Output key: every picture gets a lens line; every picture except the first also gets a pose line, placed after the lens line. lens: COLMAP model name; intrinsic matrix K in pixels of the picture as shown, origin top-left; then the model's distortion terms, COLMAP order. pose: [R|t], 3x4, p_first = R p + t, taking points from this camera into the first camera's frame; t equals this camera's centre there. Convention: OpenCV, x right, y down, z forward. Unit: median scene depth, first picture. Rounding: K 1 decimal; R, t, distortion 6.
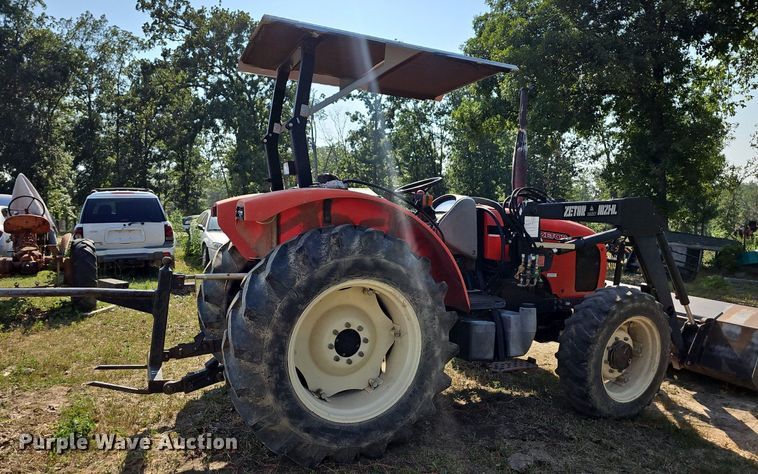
lens RADIAL K [[580.0, 0, 378.8], [0, 580.0, 237.1], [0, 0, 1]] dist [-0.005070, -0.000738]
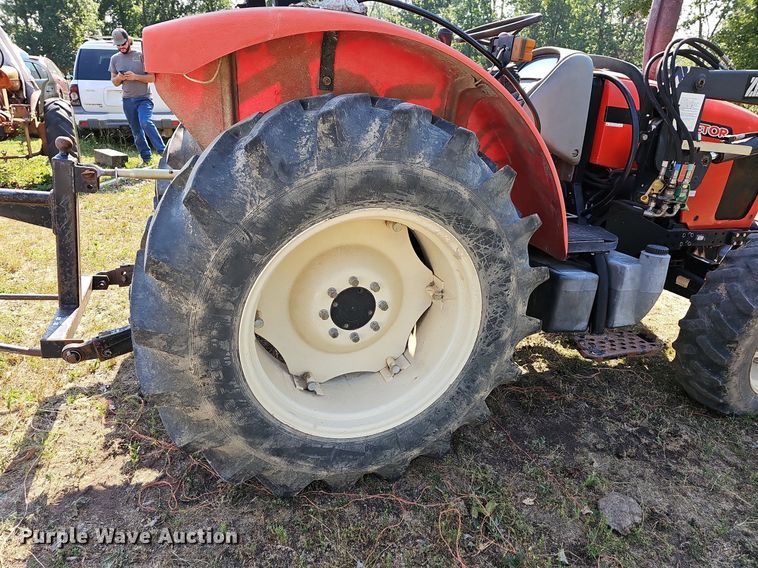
lens RADIAL K [[527.2, 0, 368.8], [0, 527.2, 288.3], [0, 0, 1]] dist [0.028017, -0.029032]
pose [[0.994428, 0.073913, -0.075169, 0.000414], [-0.046032, 0.945910, 0.321146, -0.009090], [0.094840, -0.315897, 0.944042, 0.499055]]
